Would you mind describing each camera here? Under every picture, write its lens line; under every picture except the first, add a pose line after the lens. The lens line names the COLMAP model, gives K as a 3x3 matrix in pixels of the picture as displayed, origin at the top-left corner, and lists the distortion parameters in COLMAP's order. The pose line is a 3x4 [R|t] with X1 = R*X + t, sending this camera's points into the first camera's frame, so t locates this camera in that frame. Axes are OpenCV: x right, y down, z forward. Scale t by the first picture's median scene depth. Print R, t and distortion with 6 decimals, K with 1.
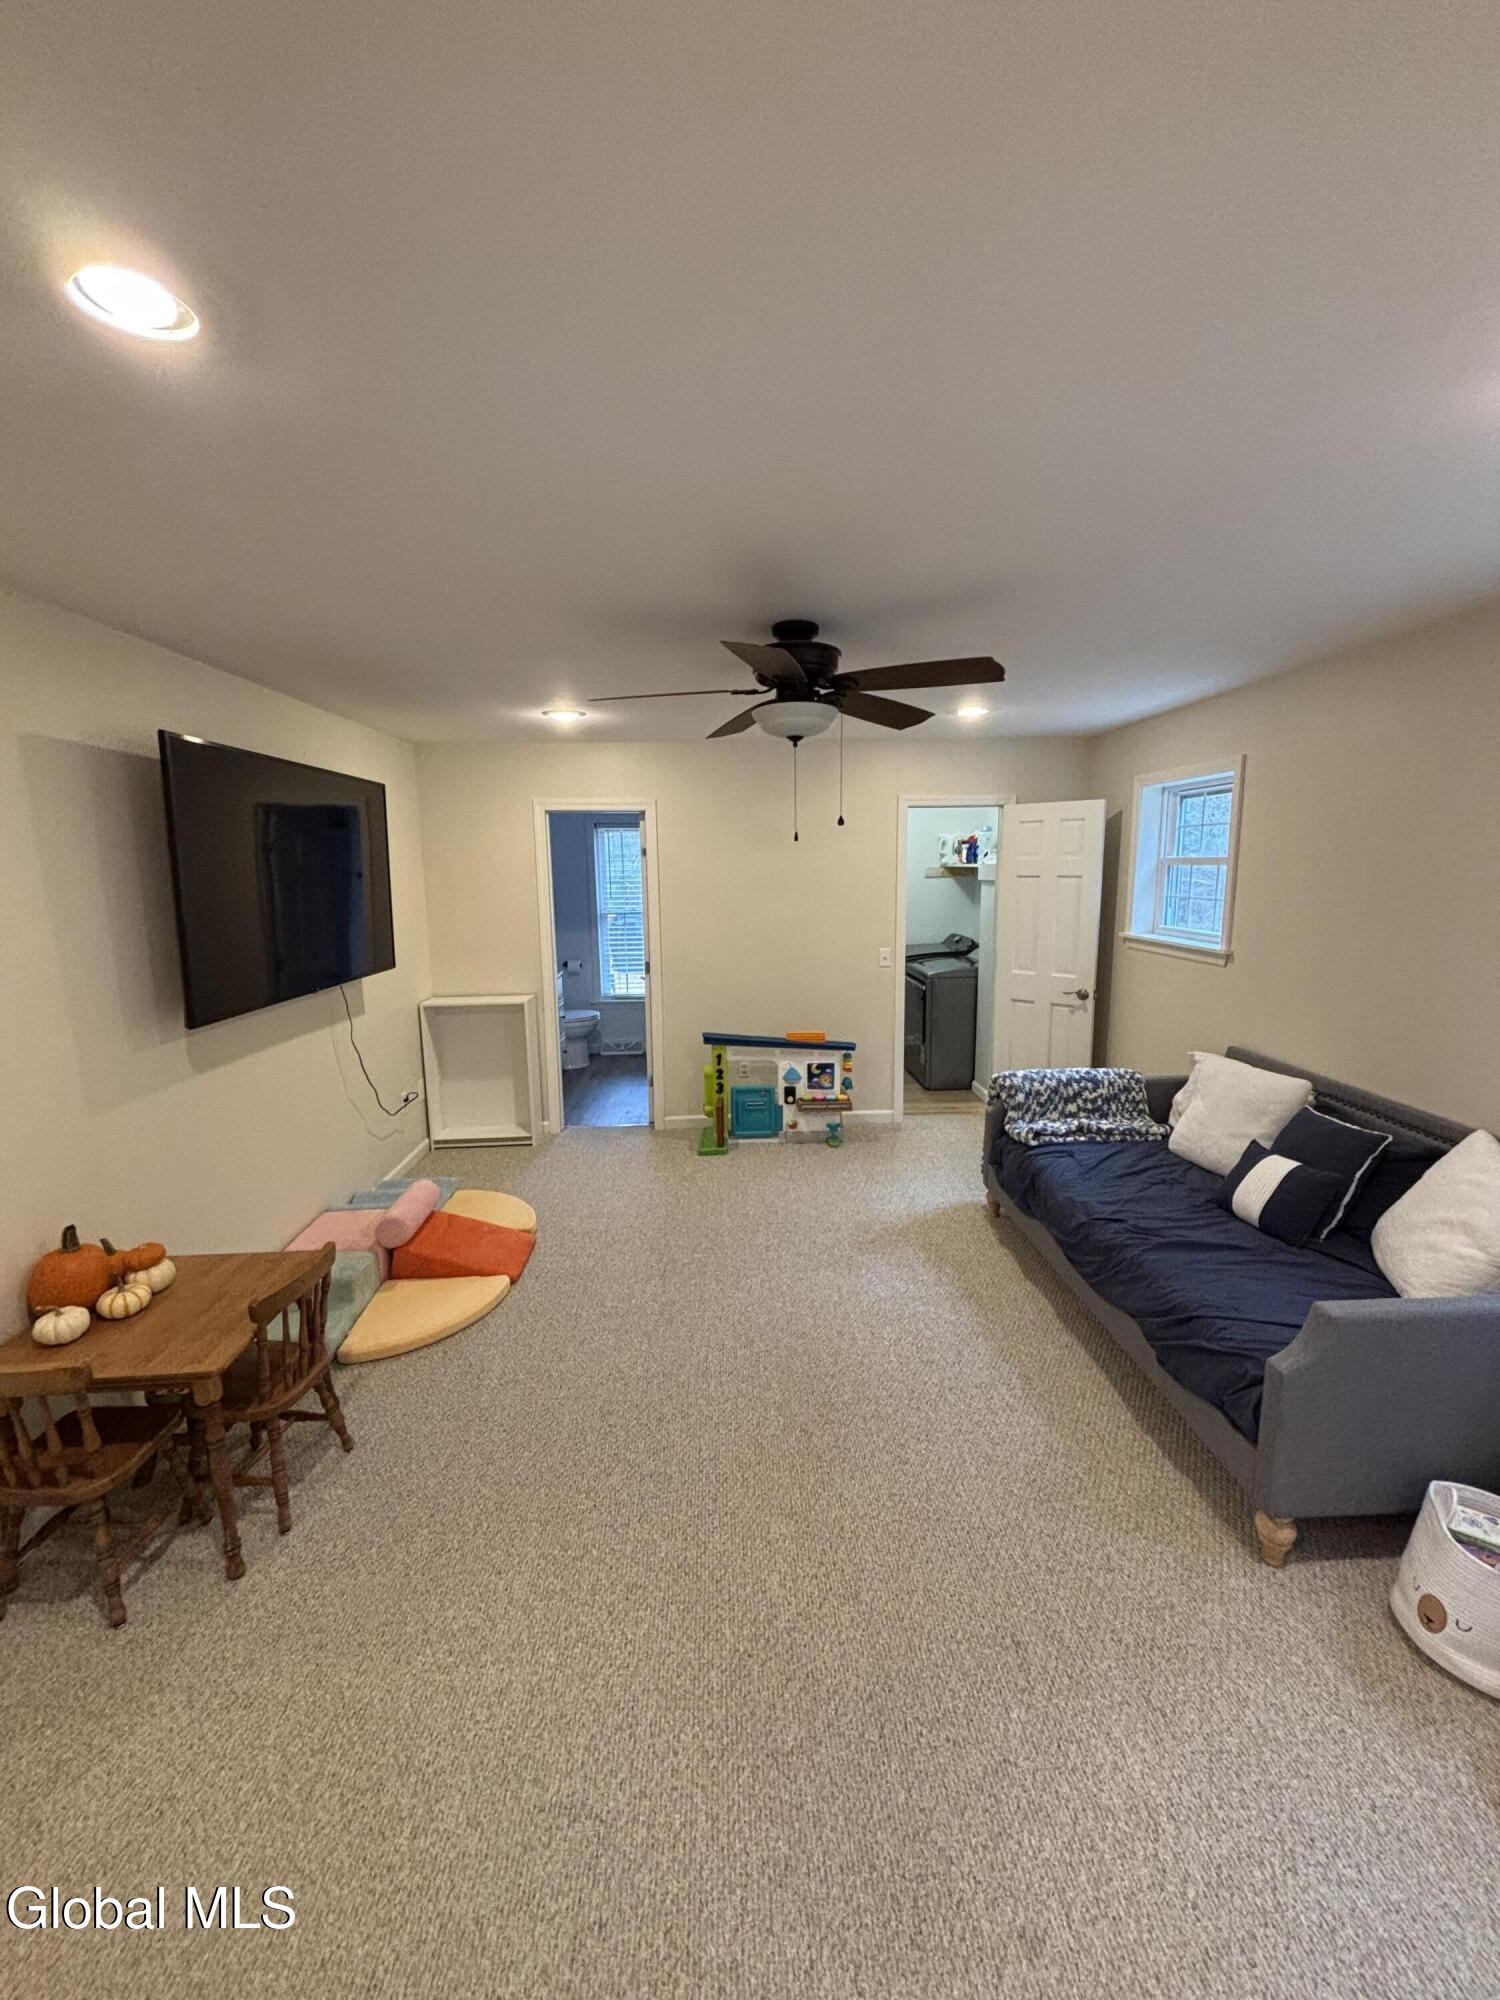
lens RADIAL K [[807.4, 0, 745.1], [0, 807.4, 996.2], [0, 0, 1]] dist [0.000677, -0.000082]
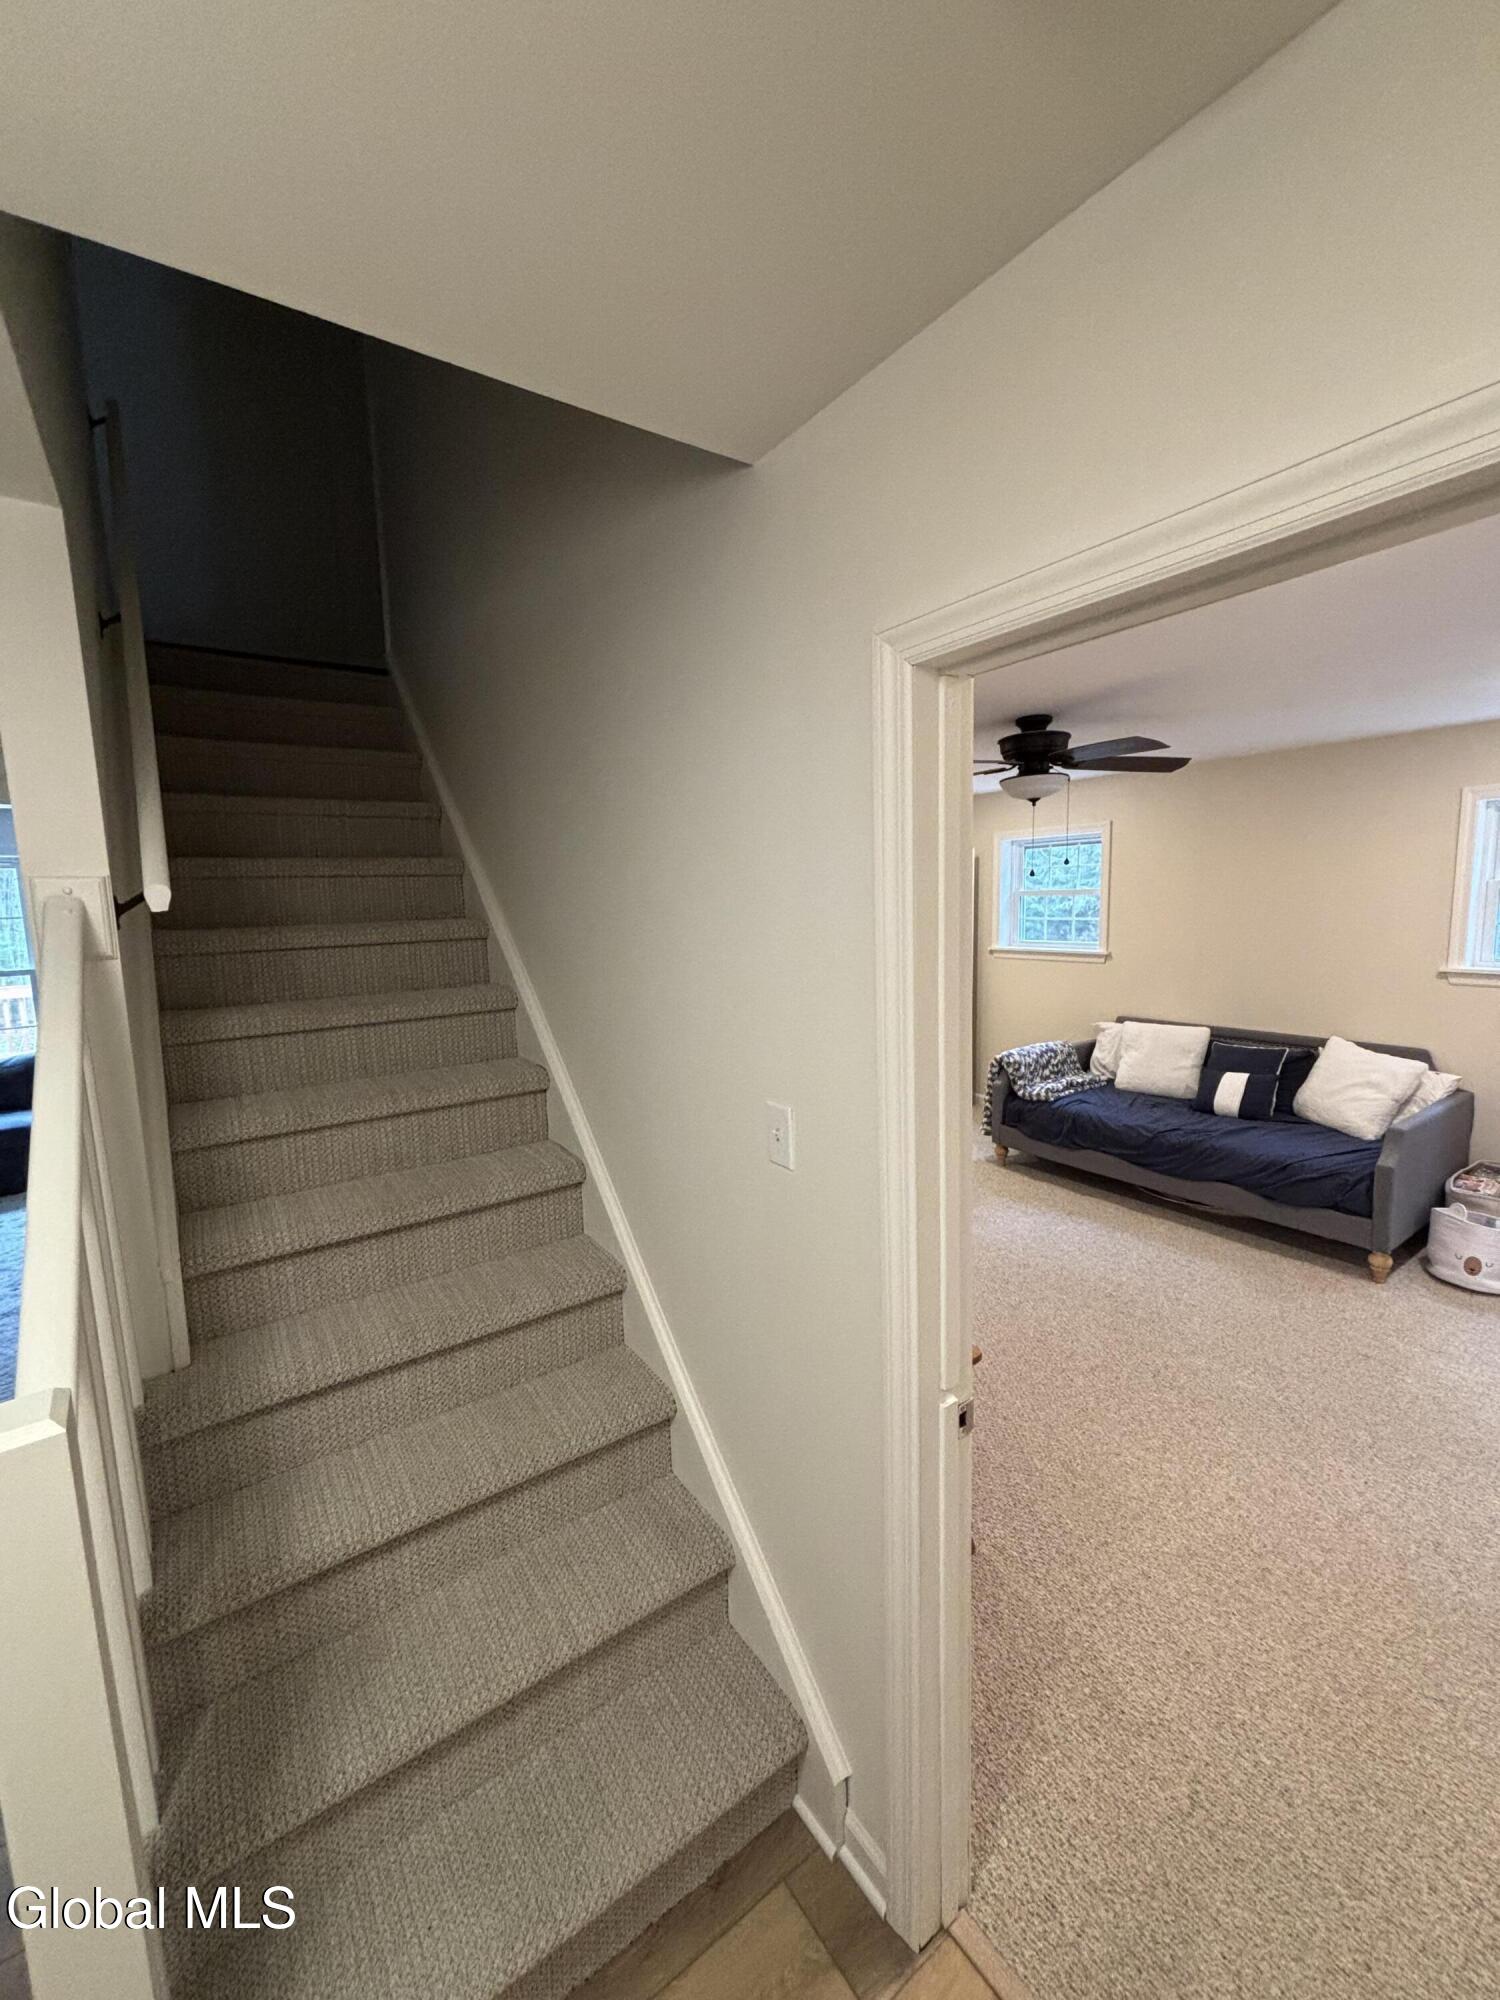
lens RADIAL K [[807.4, 0, 745.1], [0, 807.4, 996.2], [0, 0, 1]] dist [0.000677, -0.000082]
pose [[0.845388, -0.083855, 0.527530, -0.758102], [0.108485, 0.993972, -0.015853, -0.024789], [-0.523020, 0.070631, 0.849389, 0.095546]]
